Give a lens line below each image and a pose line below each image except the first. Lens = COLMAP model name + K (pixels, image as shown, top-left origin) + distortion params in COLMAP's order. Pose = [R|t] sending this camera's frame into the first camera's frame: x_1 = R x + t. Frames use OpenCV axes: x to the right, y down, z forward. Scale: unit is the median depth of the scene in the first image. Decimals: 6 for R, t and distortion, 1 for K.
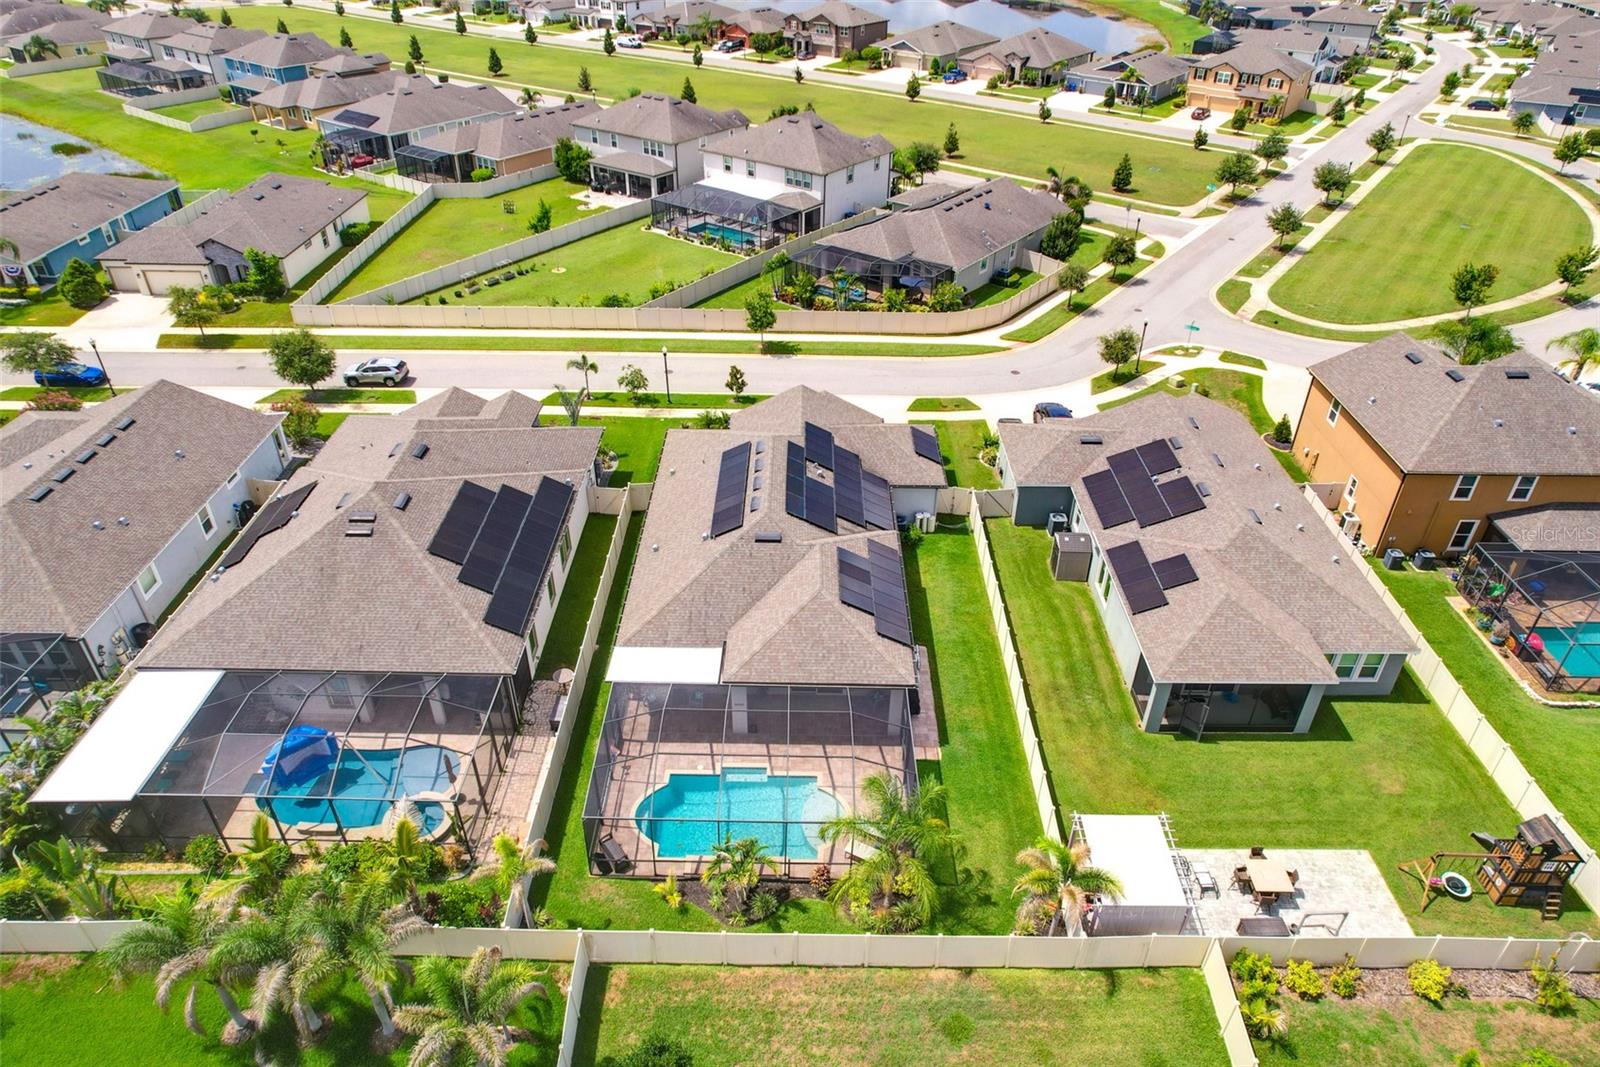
lens RADIAL K [[1020.0, 0, 800.0], [0, 1020.0, 533.5], [0, 0, 1]] dist [-0.075014, 0.057736]
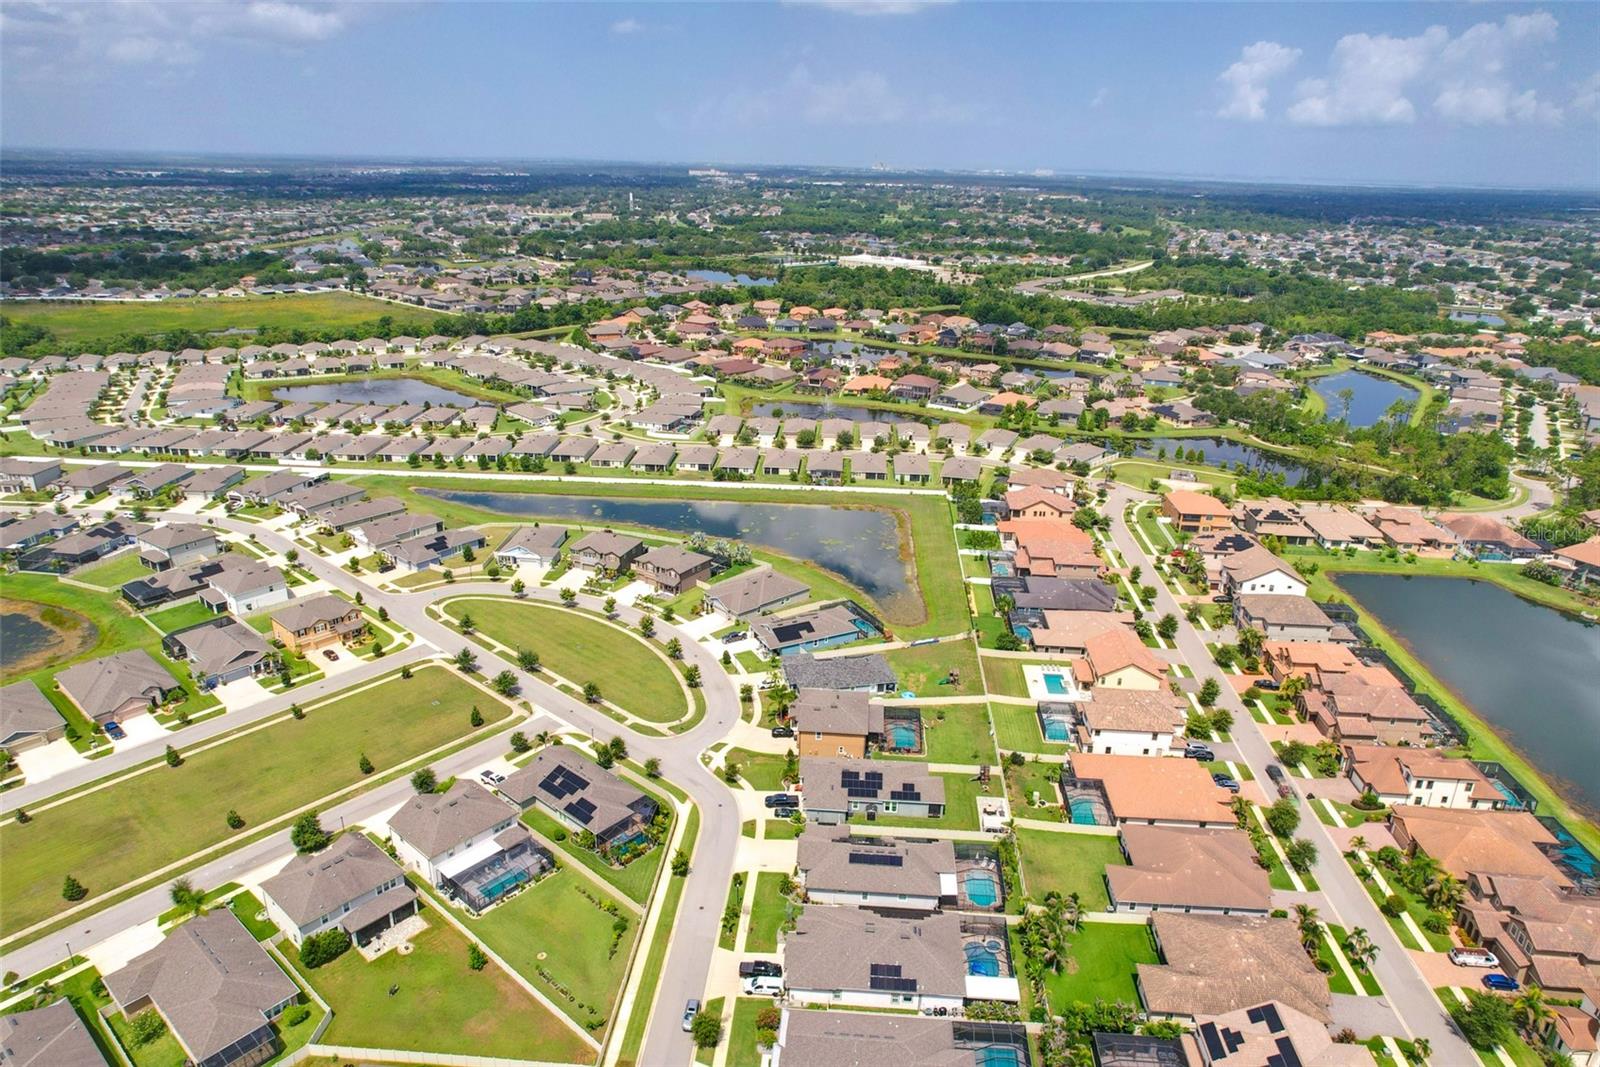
lens RADIAL K [[1020.0, 0, 800.0], [0, 1020.0, 533.5], [0, 0, 1]] dist [-0.075014, 0.057736]
pose [[0.062329, -0.359394, 0.931102, -2.309965], [0.540561, 0.796390, 0.271211, -1.600050], [-0.838993, 0.486414, 0.243913, -0.023779]]
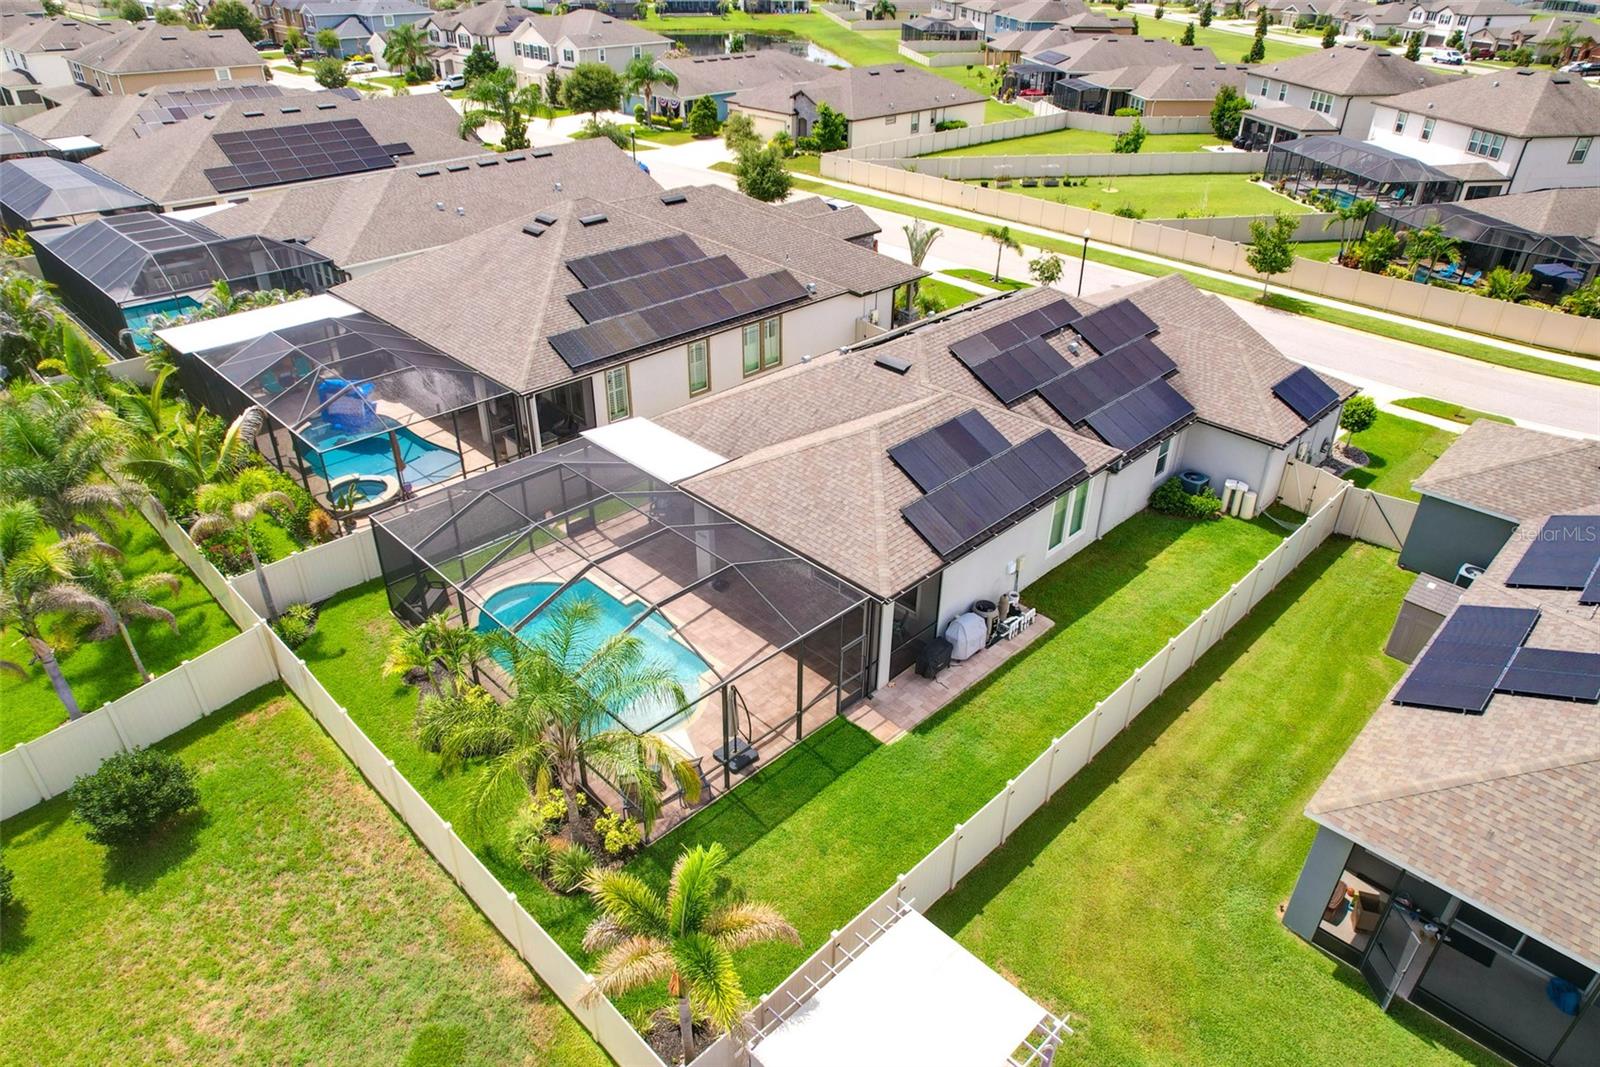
lens RADIAL K [[1012.3, 0, 800.0], [0, 1012.3, 533.5], [0, 0, 1]] dist [-0.068178, 0.059588]
pose [[0.715400, 0.362975, -0.597036, 0.308403], [-0.394170, 0.915183, 0.084080, 0.063014], [0.576916, 0.175183, 0.797796, 0.370365]]
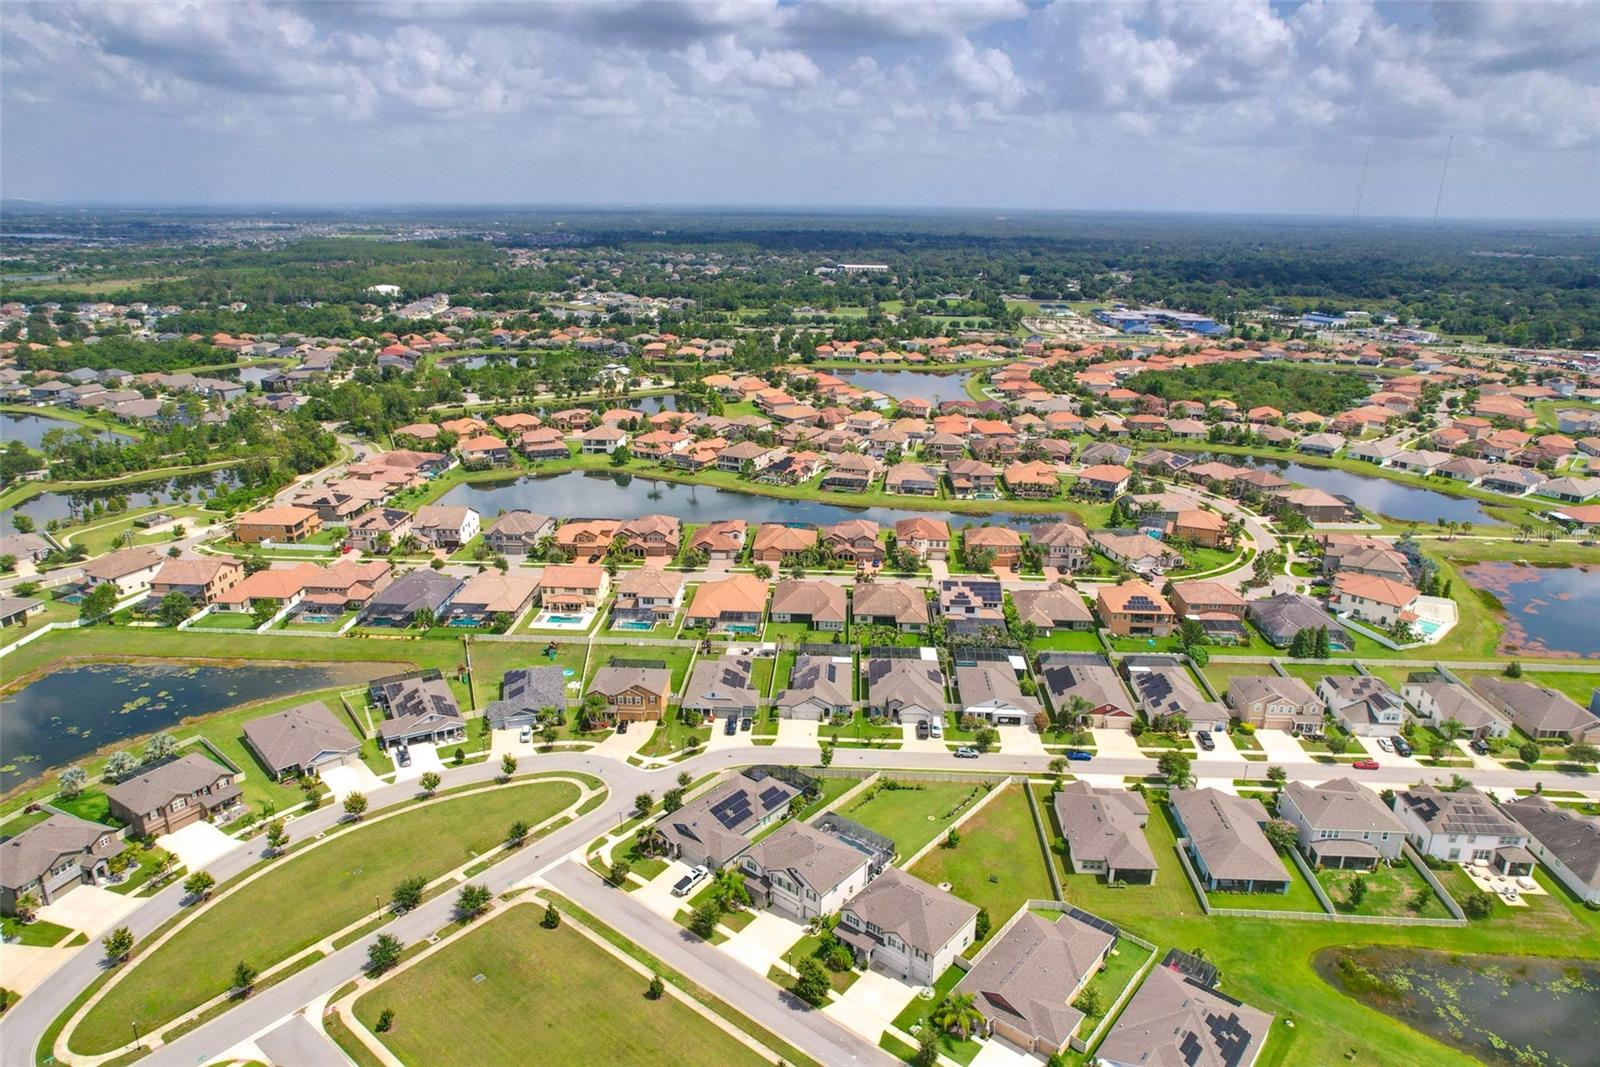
lens RADIAL K [[1020.9, 0, 806.6], [0, 1020.9, 511.1], [0, 0, 1]] dist [-0.060329, 0.061022]
pose [[-0.998973, -0.031606, 0.032467, -0.072156], [0.005427, 0.627929, 0.778251, -3.542751], [-0.044984, 0.777628, -0.627113, 2.915230]]
